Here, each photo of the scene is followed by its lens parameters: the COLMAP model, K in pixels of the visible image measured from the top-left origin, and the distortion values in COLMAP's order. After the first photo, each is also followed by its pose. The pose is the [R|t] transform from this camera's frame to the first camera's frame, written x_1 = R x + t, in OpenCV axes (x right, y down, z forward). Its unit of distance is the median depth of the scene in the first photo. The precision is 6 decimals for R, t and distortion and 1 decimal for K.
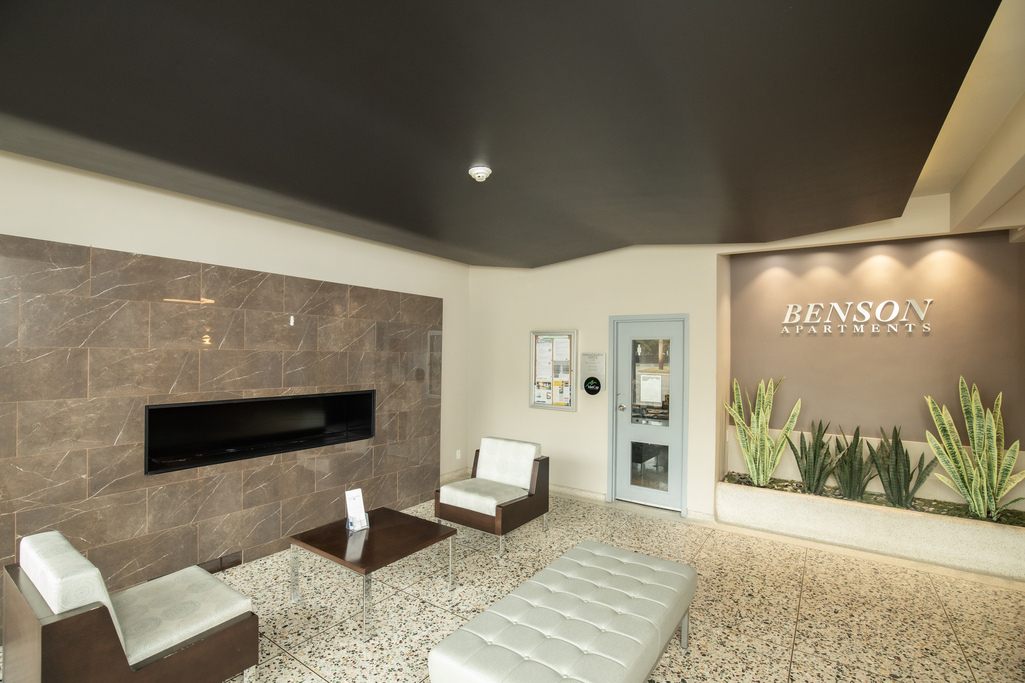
lens RADIAL K [[470.5, 0, 512.5], [0, 470.5, 341.5], [0, 0, 1]] dist [-0.021958, -0.000098]
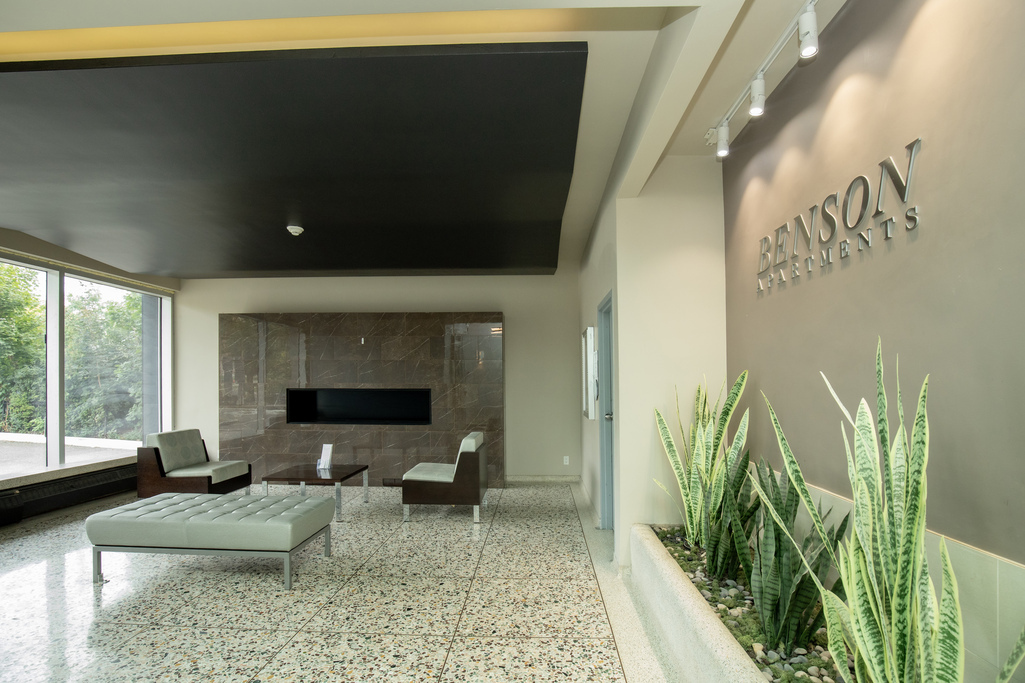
lens RADIAL K [[477.6, 0, 513.0], [0, 477.6, 366.0], [0, 0, 1]] dist [0.000555, 0.000090]
pose [[0.530794, -0.038301, -0.846635, 1.105387], [0.027637, 0.999229, -0.027878, 0.094398], [0.847050, -0.008601, 0.531443, 0.547534]]
